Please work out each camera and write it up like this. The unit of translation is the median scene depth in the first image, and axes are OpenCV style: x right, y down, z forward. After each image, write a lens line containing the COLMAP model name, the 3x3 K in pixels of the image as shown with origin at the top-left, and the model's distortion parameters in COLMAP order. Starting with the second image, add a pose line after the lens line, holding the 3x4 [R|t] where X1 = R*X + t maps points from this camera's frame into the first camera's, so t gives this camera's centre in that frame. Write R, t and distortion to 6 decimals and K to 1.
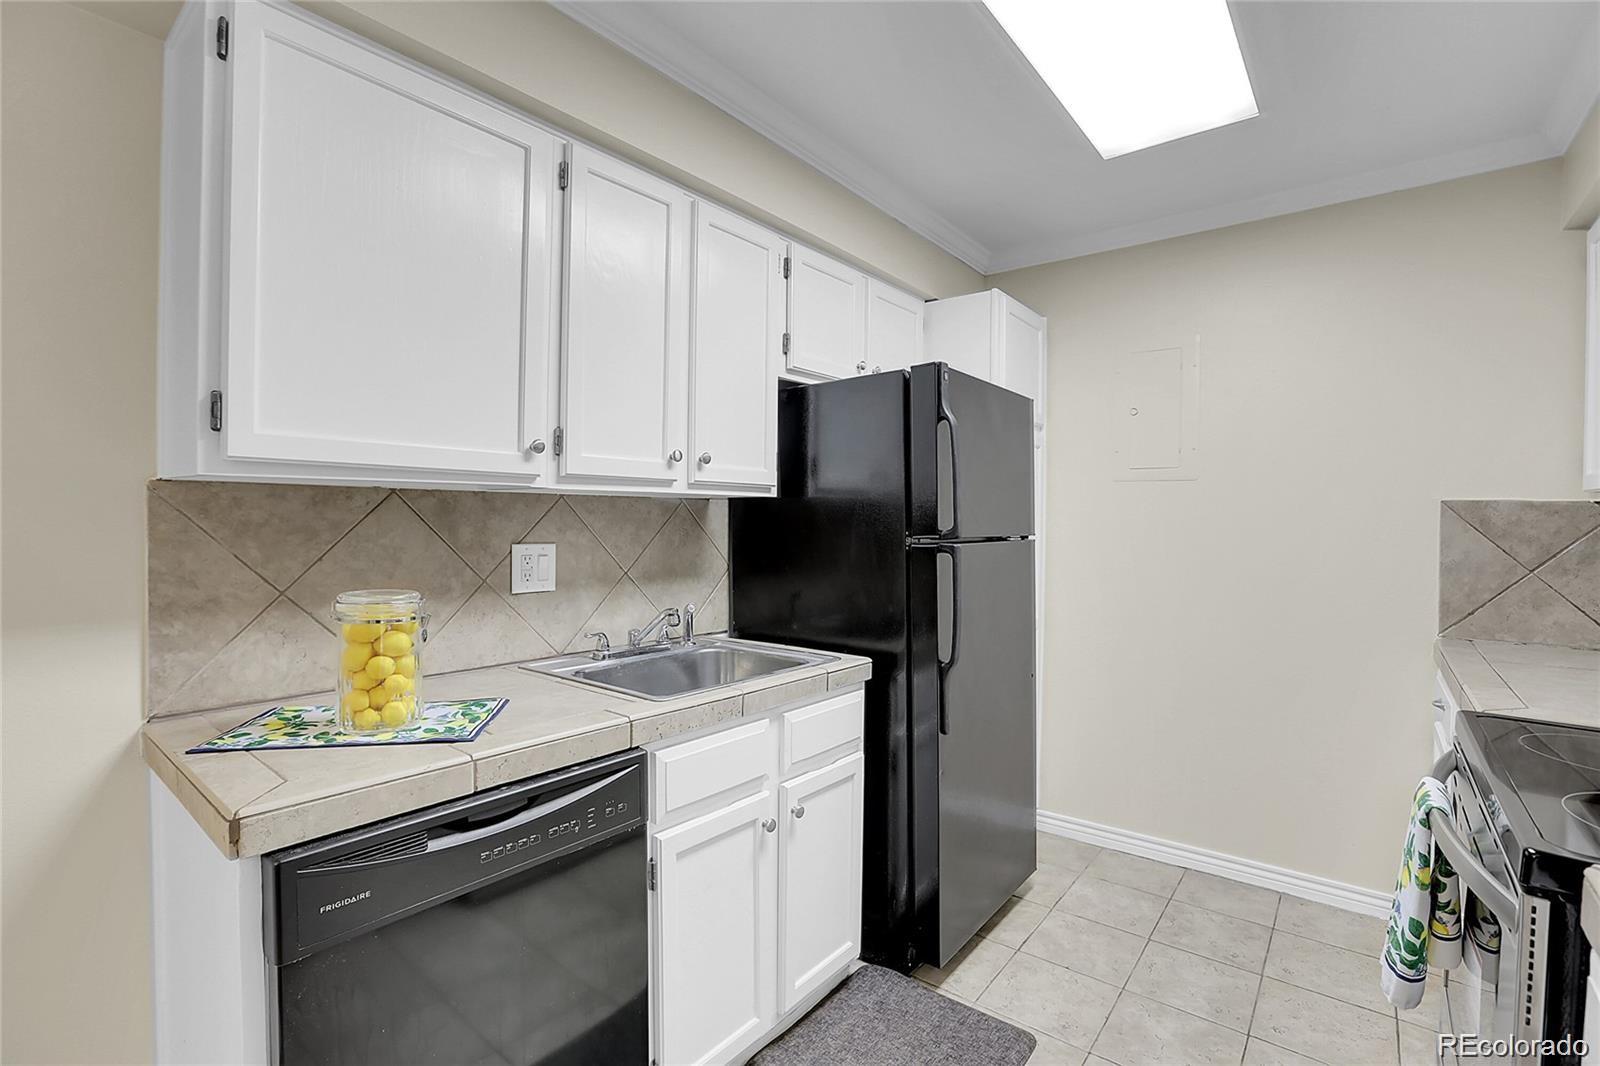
lens RADIAL K [[732.9, 0, 805.9], [0, 732.9, 525.6], [0, 0, 1]] dist [-0.068064, 0.032807]
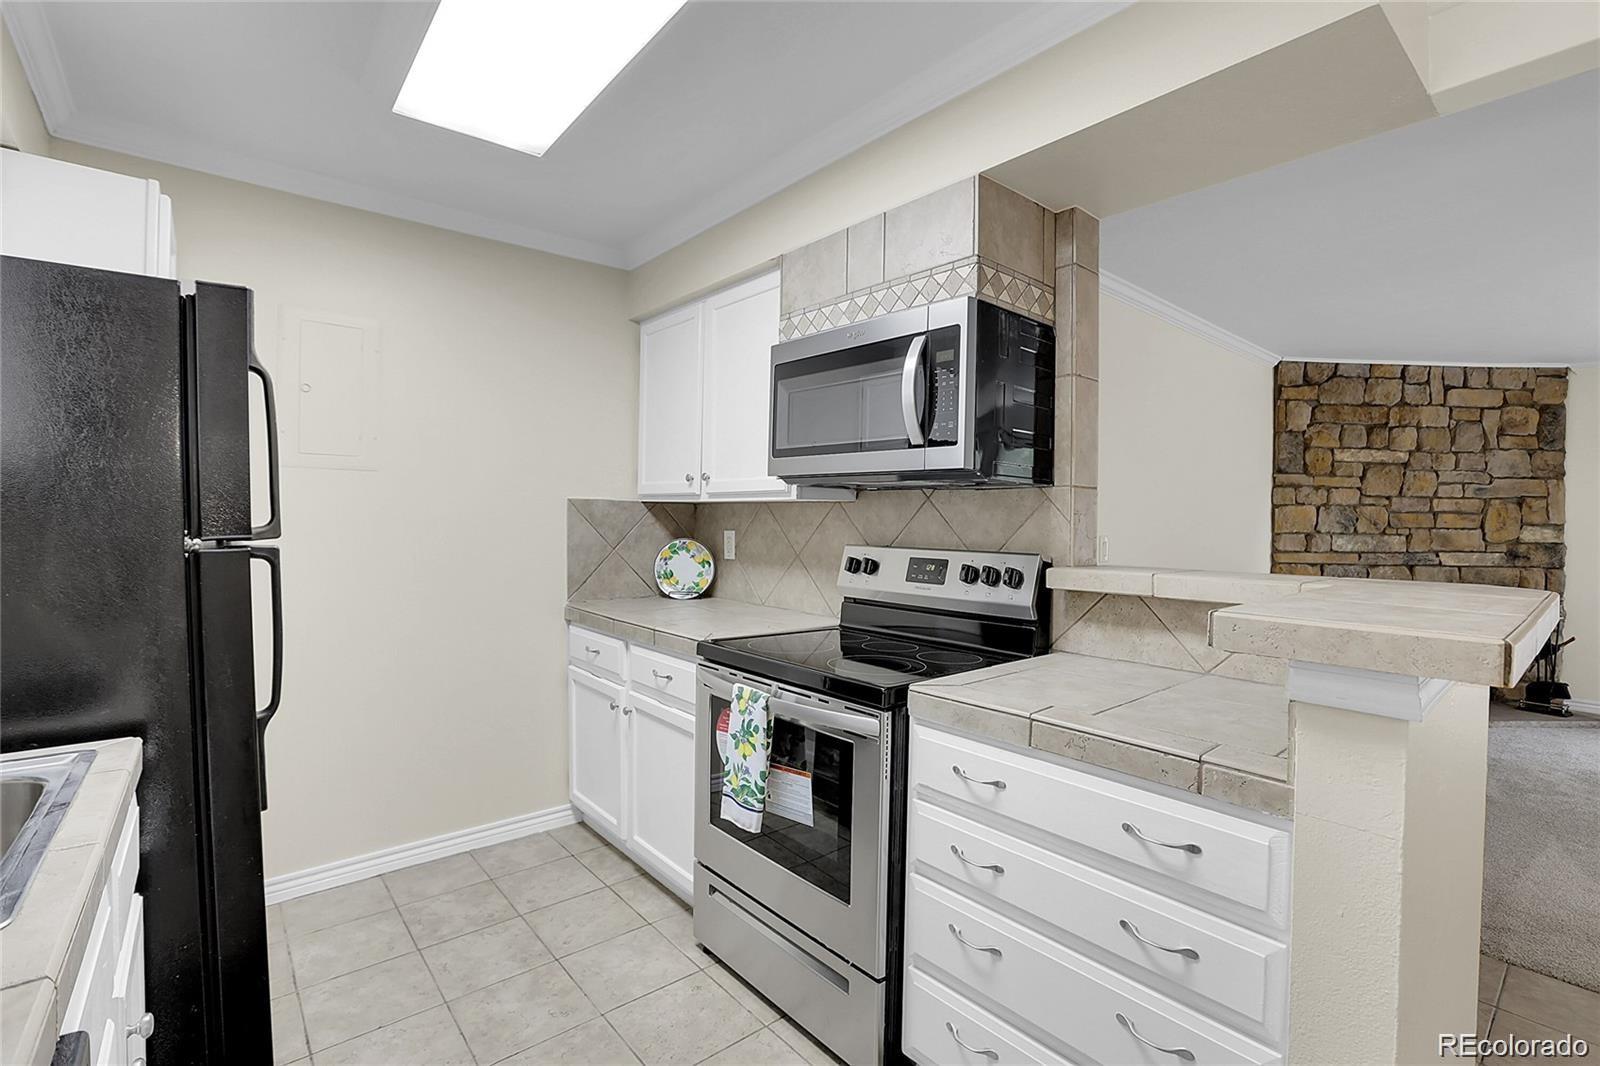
lens RADIAL K [[726.8, 0, 806.9], [0, 726.8, 528.0], [0, 0, 1]] dist [-0.051575, 0.014571]
pose [[0.193964, -0.017541, 0.980852, -0.386604], [0.002076, 0.999845, 0.017470, -0.003890], [-0.981006, -0.001352, 0.193971, 0.343536]]
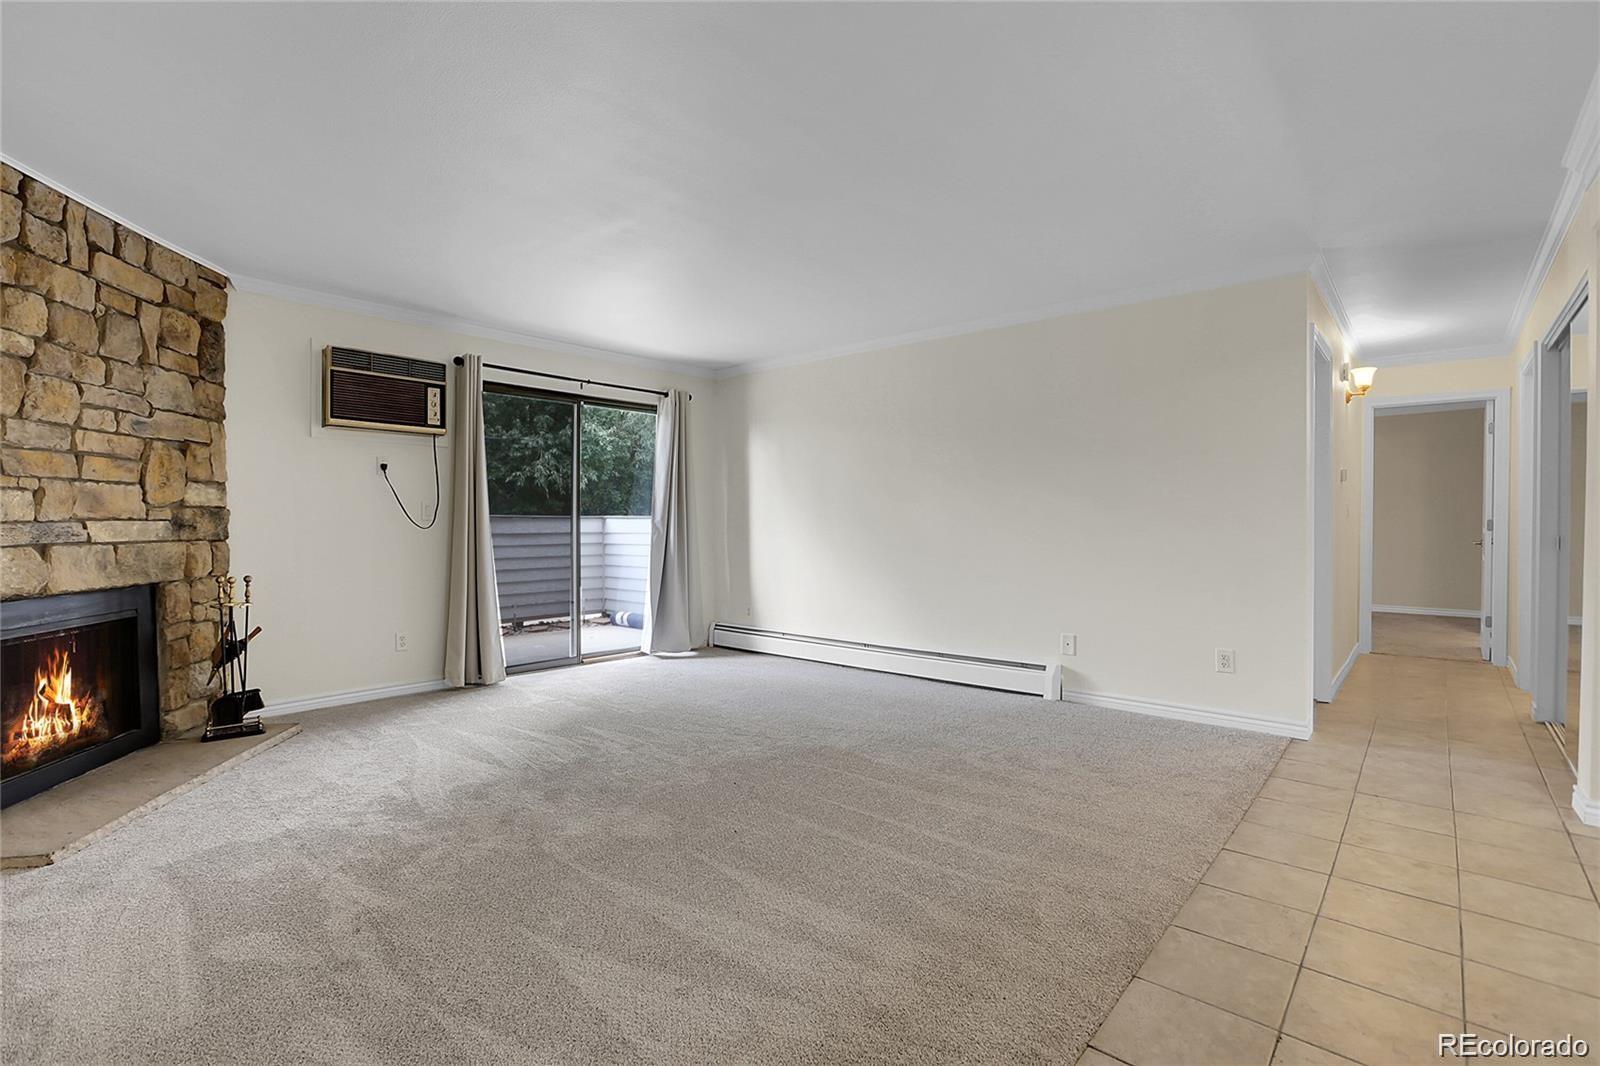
lens RADIAL K [[726.8, 0, 806.9], [0, 726.8, 528.0], [0, 0, 1]] dist [-0.051575, 0.014571]
pose [[-0.999150, -0.004779, 0.040938, 0.948005], [-0.003833, 0.999725, 0.023147, 0.108425], [-0.041038, 0.022970, -0.998894, 0.028791]]
